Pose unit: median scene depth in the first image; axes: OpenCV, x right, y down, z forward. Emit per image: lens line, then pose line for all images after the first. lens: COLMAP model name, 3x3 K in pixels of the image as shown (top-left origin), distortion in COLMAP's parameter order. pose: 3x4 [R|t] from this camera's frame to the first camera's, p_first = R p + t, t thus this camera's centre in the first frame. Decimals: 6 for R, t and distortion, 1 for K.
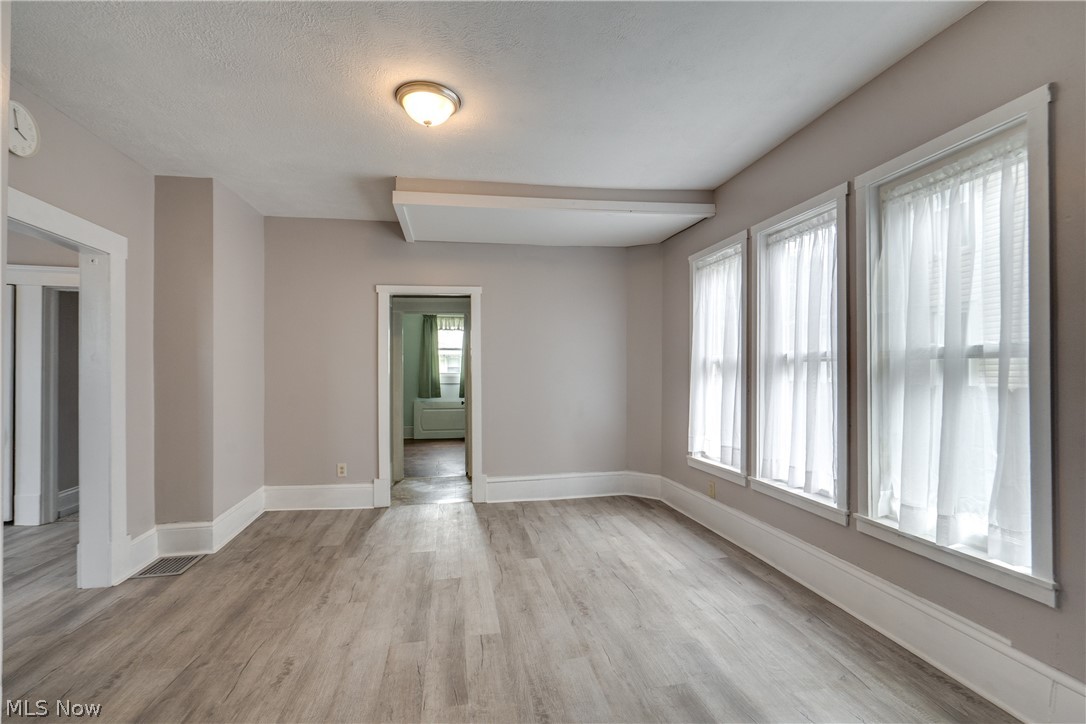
lens RADIAL K [[492.6, 0, 528.6], [0, 492.6, 369.0], [0, 0, 1]] dist [-0.008089, 0.002756]
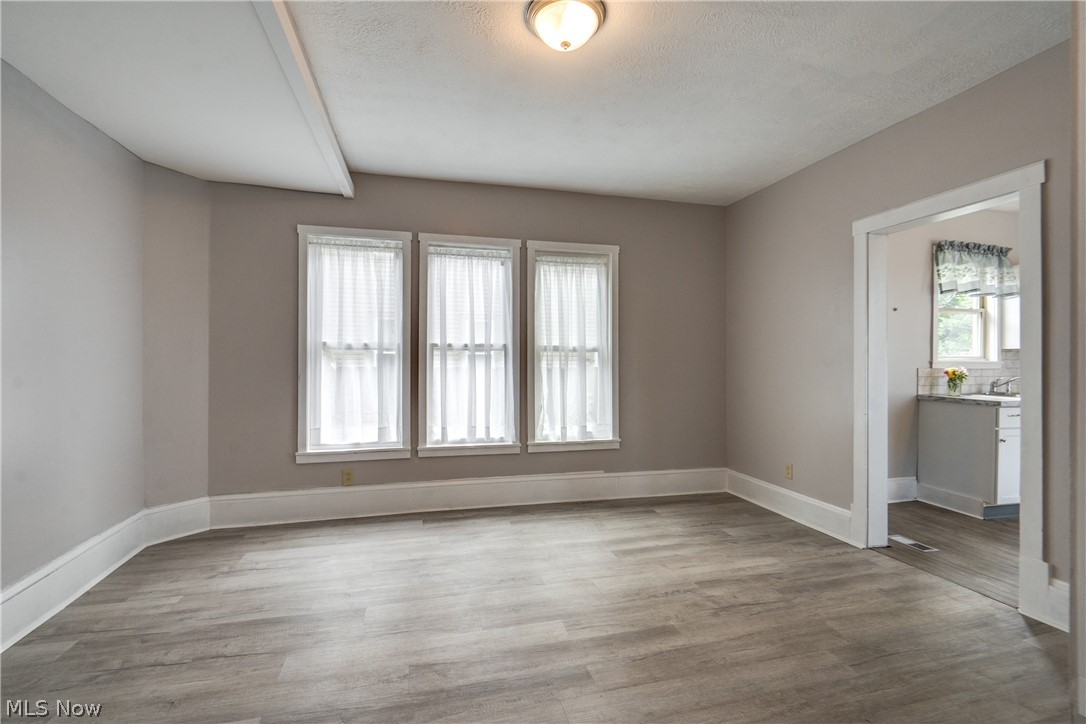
lens RADIAL K [[492.6, 0, 551.6], [0, 492.6, 362.4], [0, 0, 1]] dist [-0.008089, 0.002756]
pose [[-0.101615, 0.002449, 0.994821, -0.843140], [-0.004921, 0.999983, -0.002964, 0.023683], [-0.994812, -0.005197, -0.101602, 0.918566]]
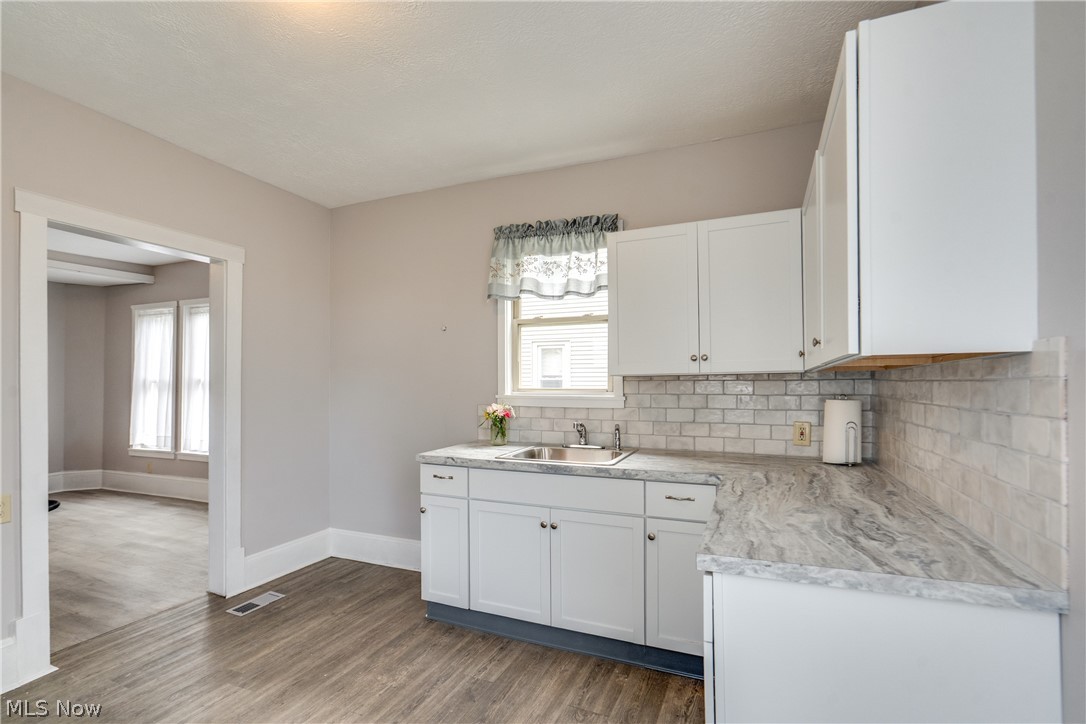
lens RADIAL K [[492.6, 0, 548.1], [0, 492.6, 384.3], [0, 0, 1]] dist [-0.008089, 0.002756]
pose [[0.518149, 0.009513, 0.855238, -0.352768], [-0.008383, 0.999947, -0.006043, -0.008448], [-0.855249, -0.004038, 0.518201, -1.030626]]
